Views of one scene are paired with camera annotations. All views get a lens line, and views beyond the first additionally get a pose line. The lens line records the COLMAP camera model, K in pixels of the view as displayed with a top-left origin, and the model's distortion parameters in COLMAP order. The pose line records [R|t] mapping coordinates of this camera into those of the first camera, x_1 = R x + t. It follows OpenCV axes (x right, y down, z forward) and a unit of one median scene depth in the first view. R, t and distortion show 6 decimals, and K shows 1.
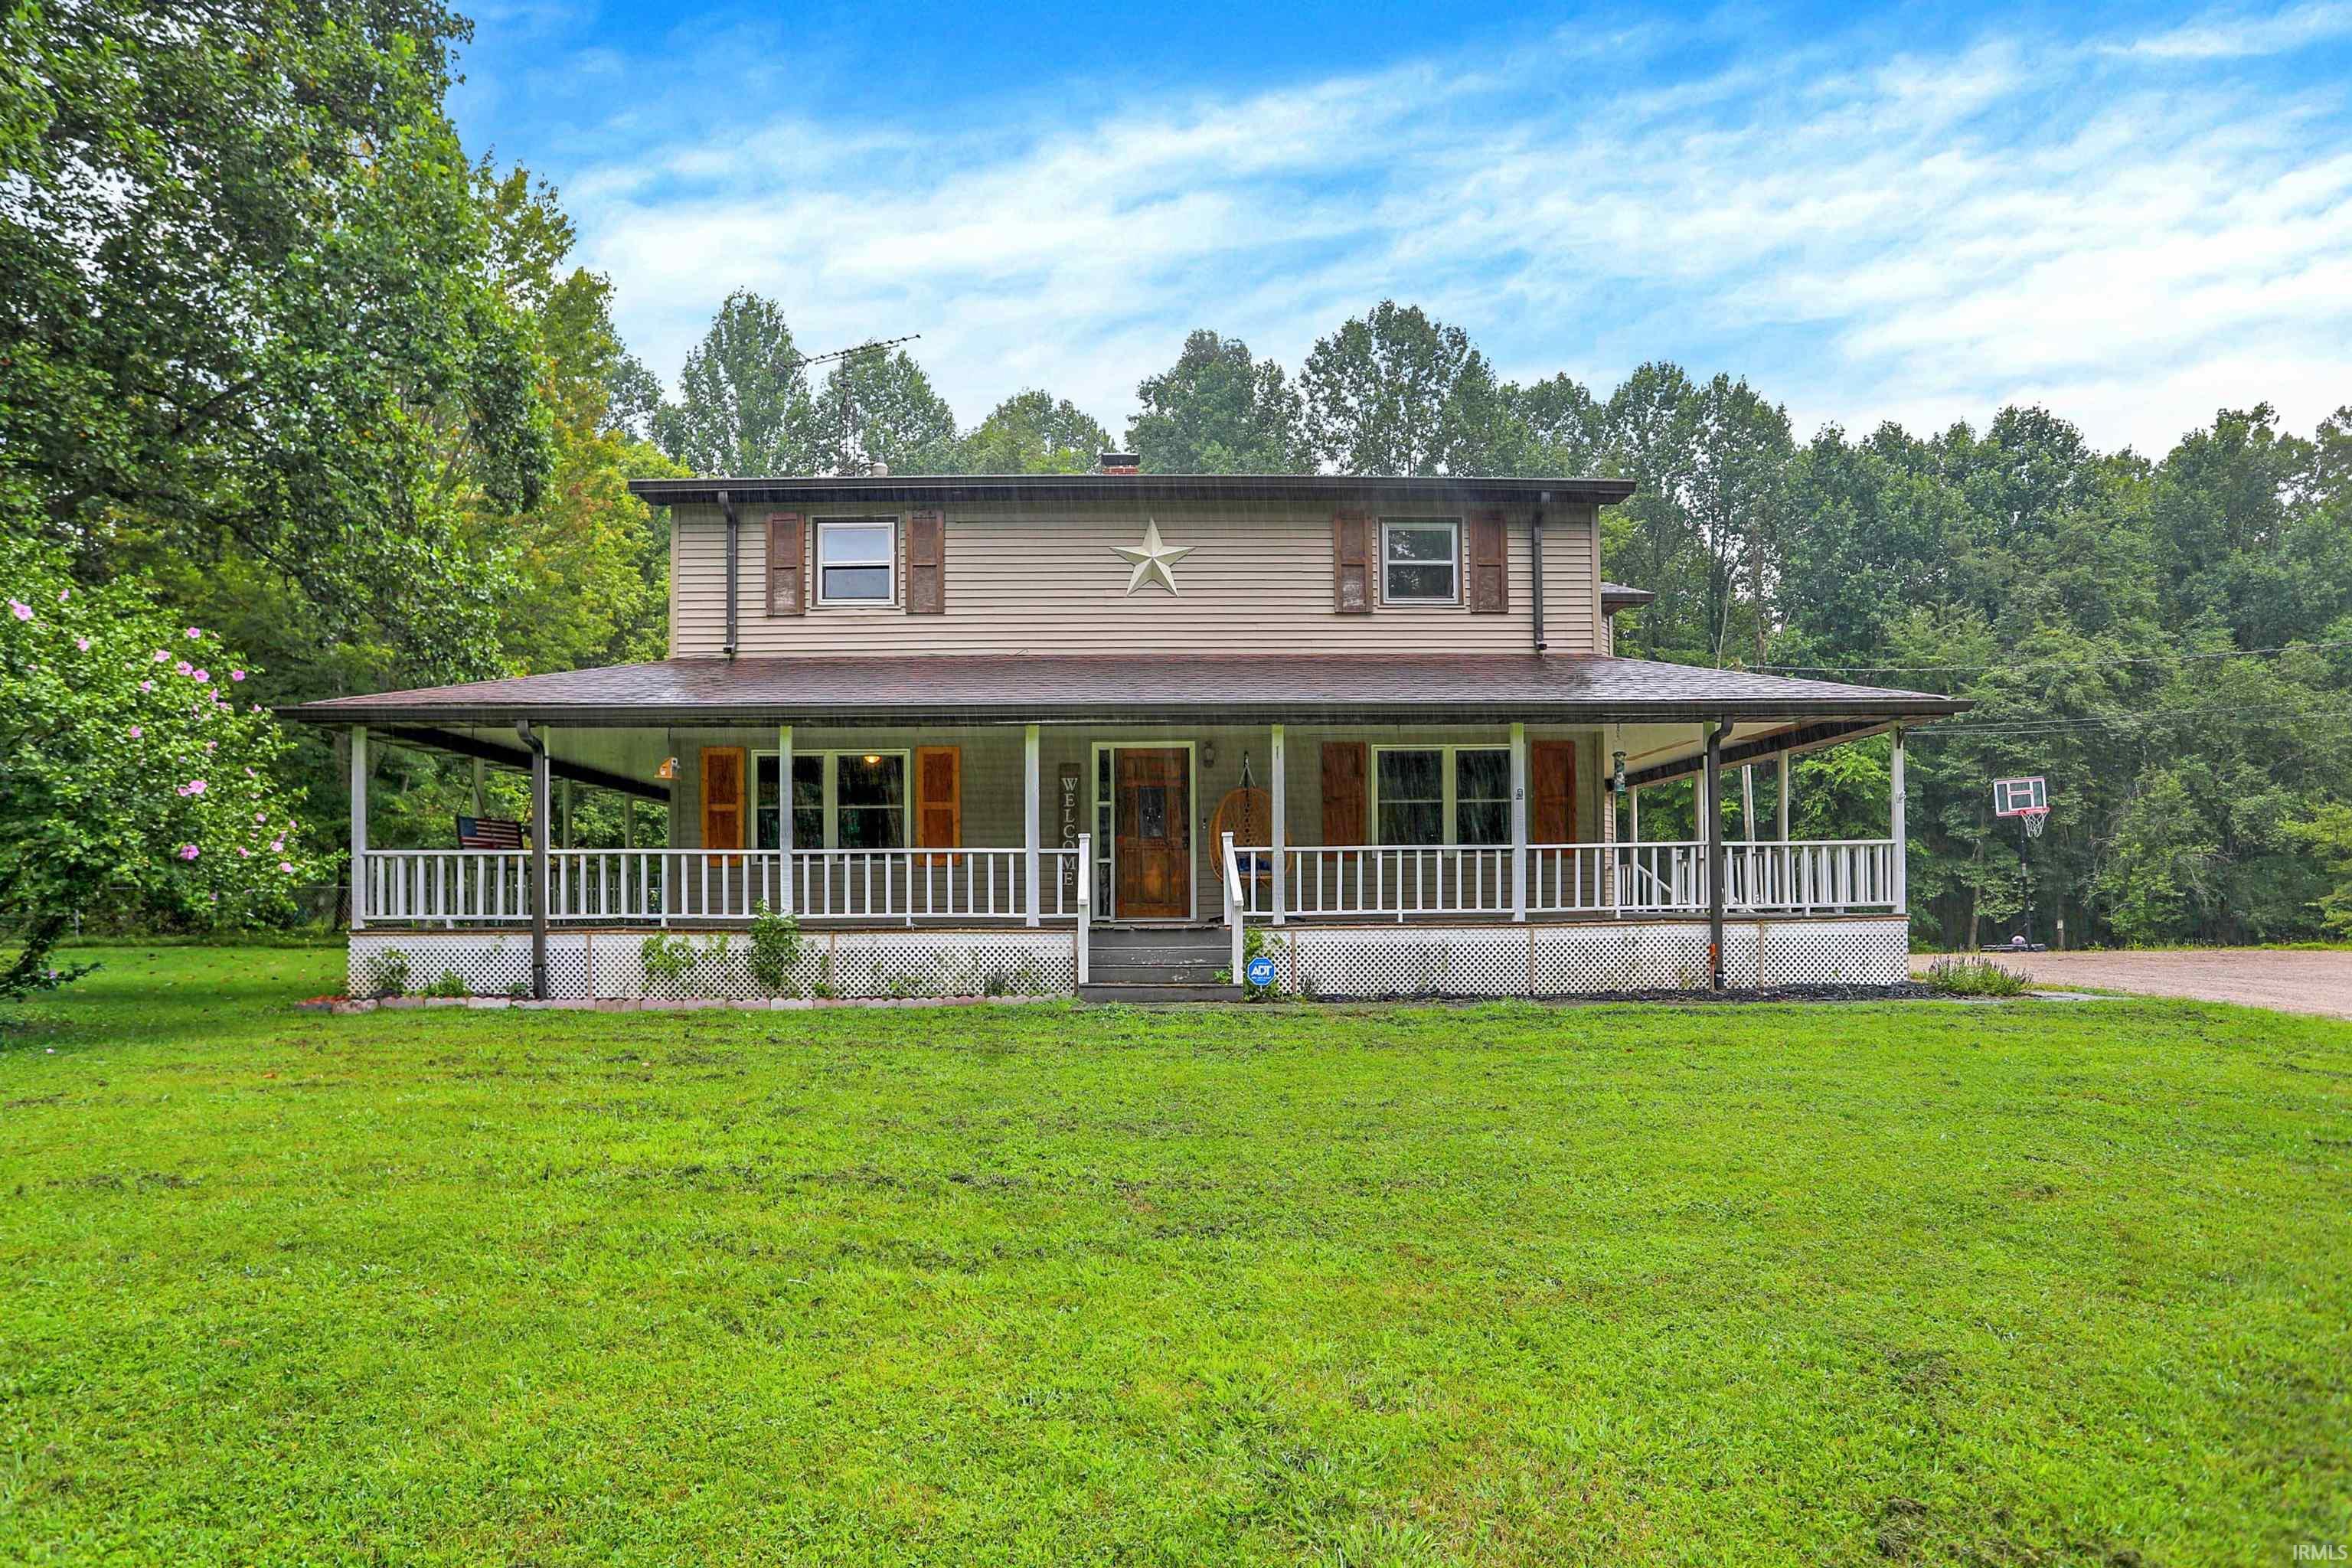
lens RADIAL K [[1290.3, 0, 1220.2], [0, 1290.3, 884.5], [0, 0, 1]] dist [-0.085551, 0.062991]
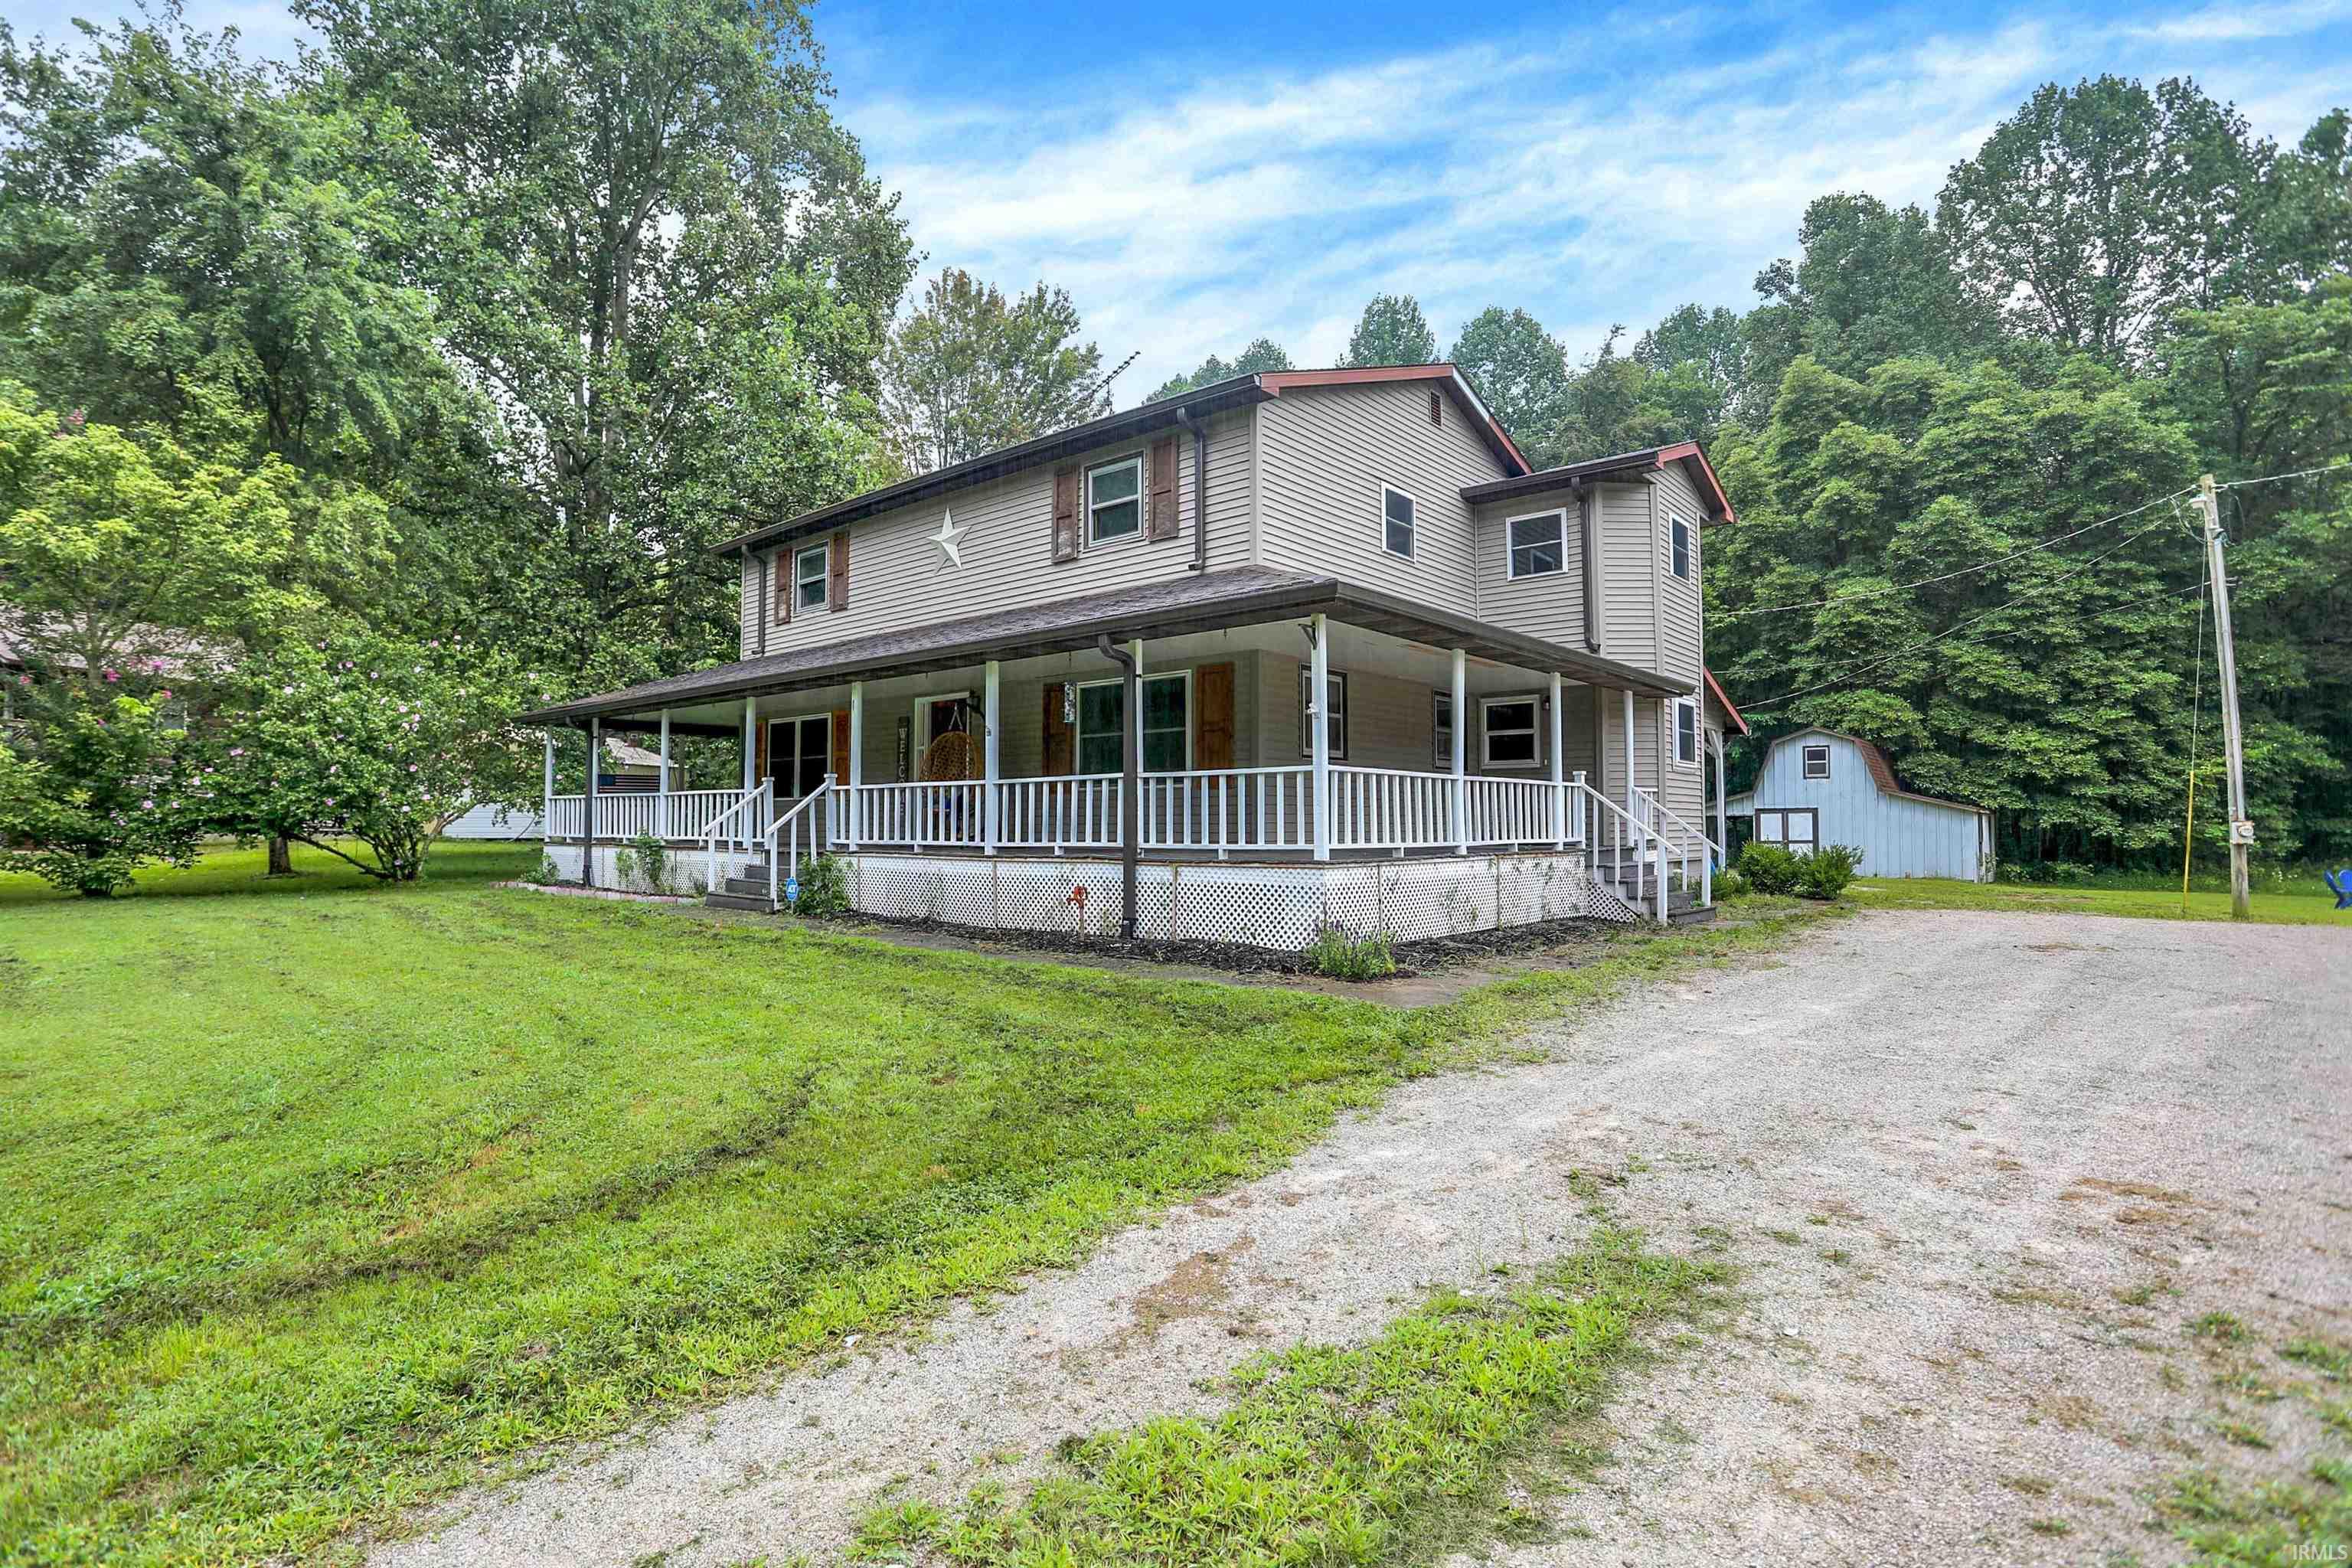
lens RADIAL K [[1219.2, 0, 1155.7], [0, 1219.2, 778.2], [0, 0, 1]] dist [-0.051960, 0.026783]
pose [[0.709974, -0.020444, -0.703931, 0.872650], [-0.004362, 0.999432, -0.033426, -0.000060], [0.704215, 0.026802, 0.709481, 0.352906]]
